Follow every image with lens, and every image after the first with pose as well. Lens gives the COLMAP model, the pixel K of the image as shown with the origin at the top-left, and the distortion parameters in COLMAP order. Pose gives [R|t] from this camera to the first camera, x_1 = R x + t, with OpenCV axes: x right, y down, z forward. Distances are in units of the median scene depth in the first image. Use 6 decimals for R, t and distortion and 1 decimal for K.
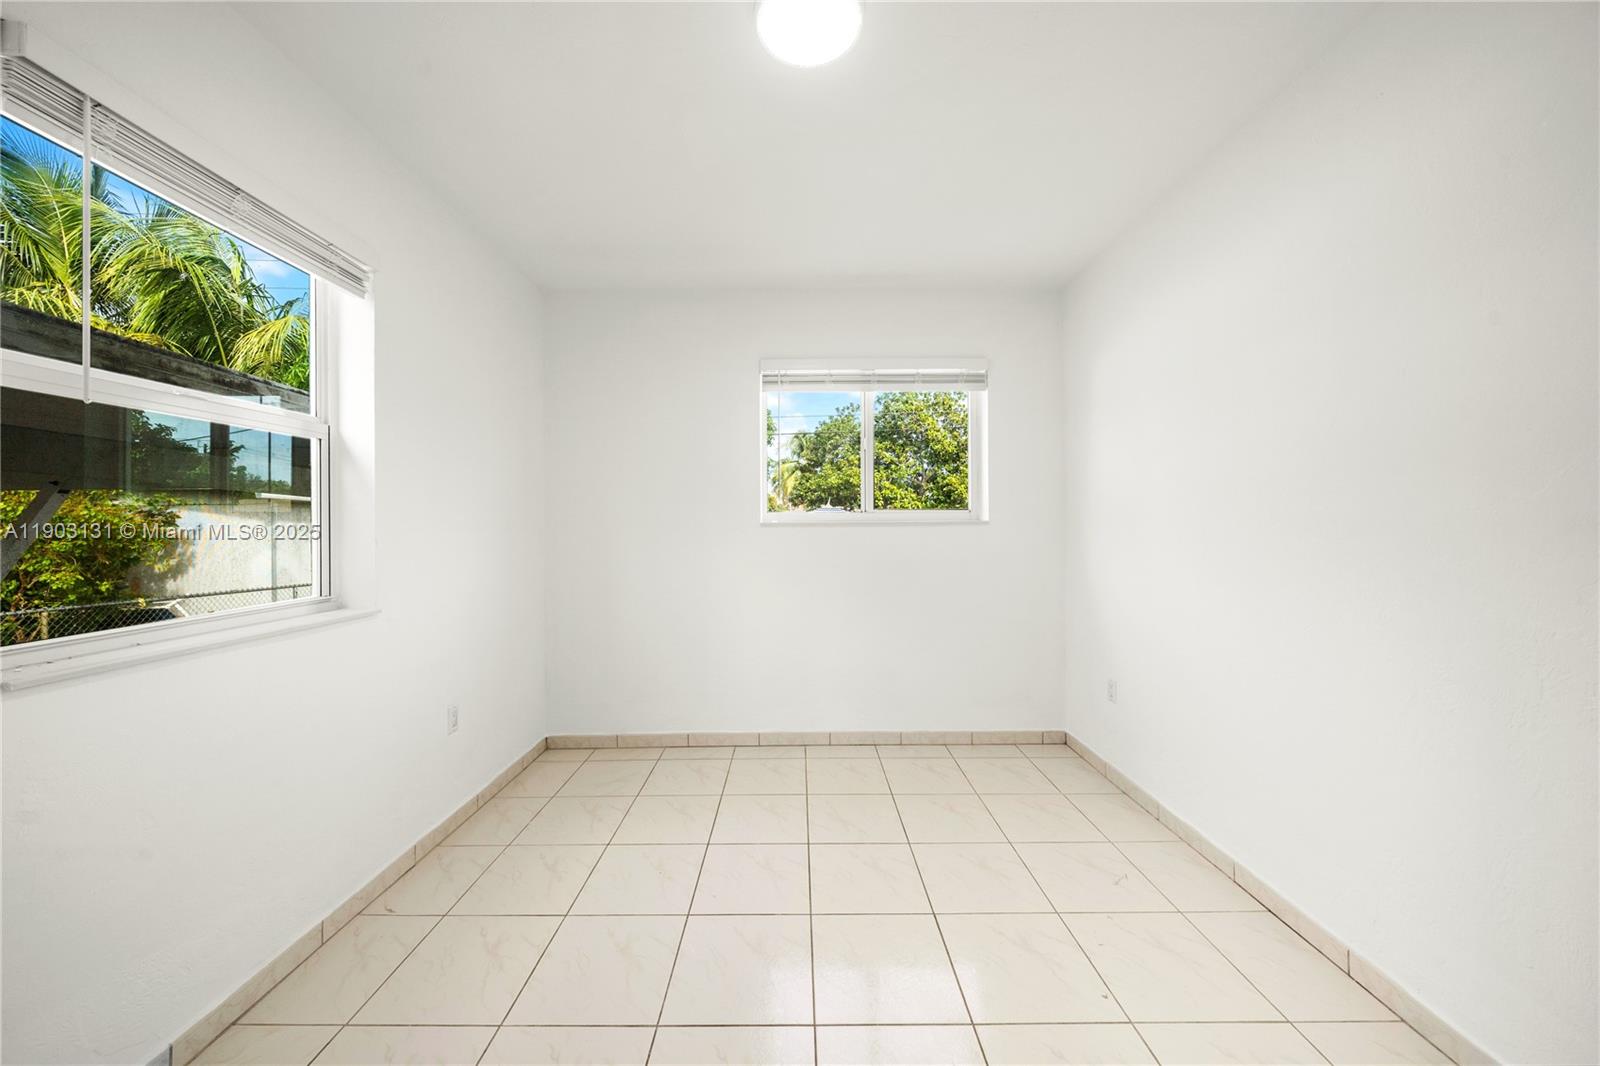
lens RADIAL K [[554.4, 0, 798.6], [0, 554.4, 529.2], [0, 0, 1]] dist [-0.009646, -0.000447]
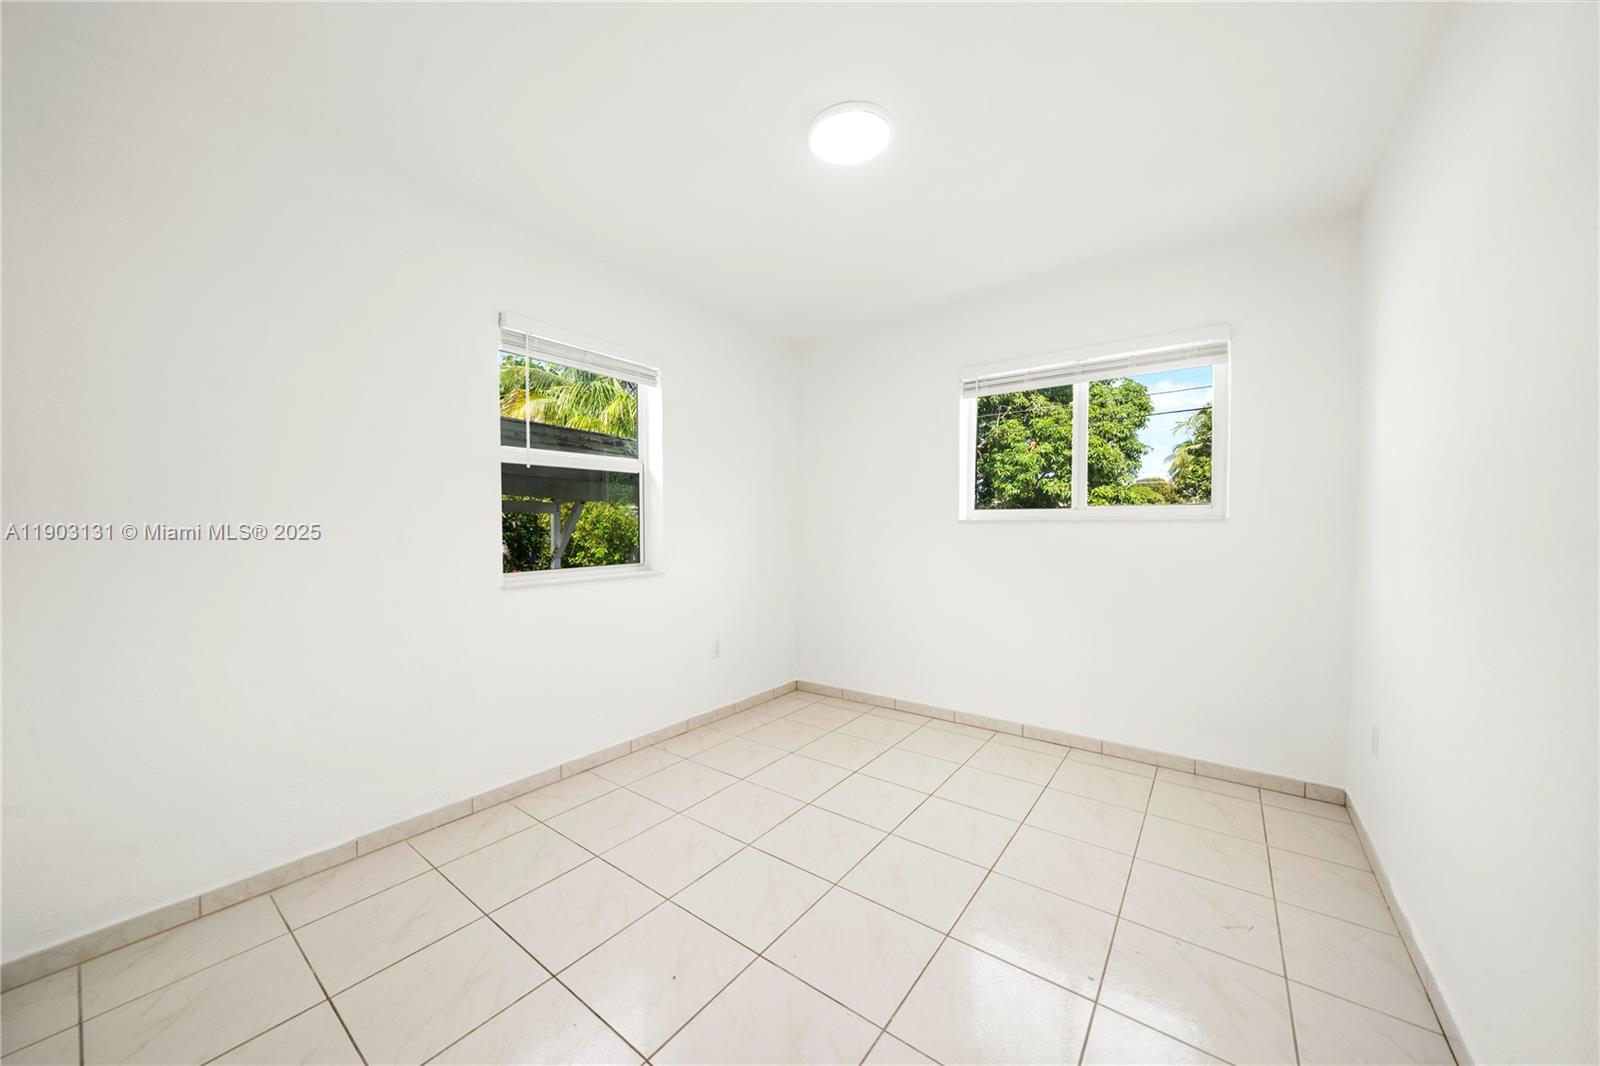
lens RADIAL K [[554.4, 0, 800.0], [0, 554.4, 535.5], [0, 0, 1]] dist [-0.009646, -0.000447]
pose [[0.804535, 0.017000, -0.593662, 0.330721], [-0.005815, 0.999768, 0.020748, -0.001477], [0.593877, -0.013240, 0.804447, -0.064721]]
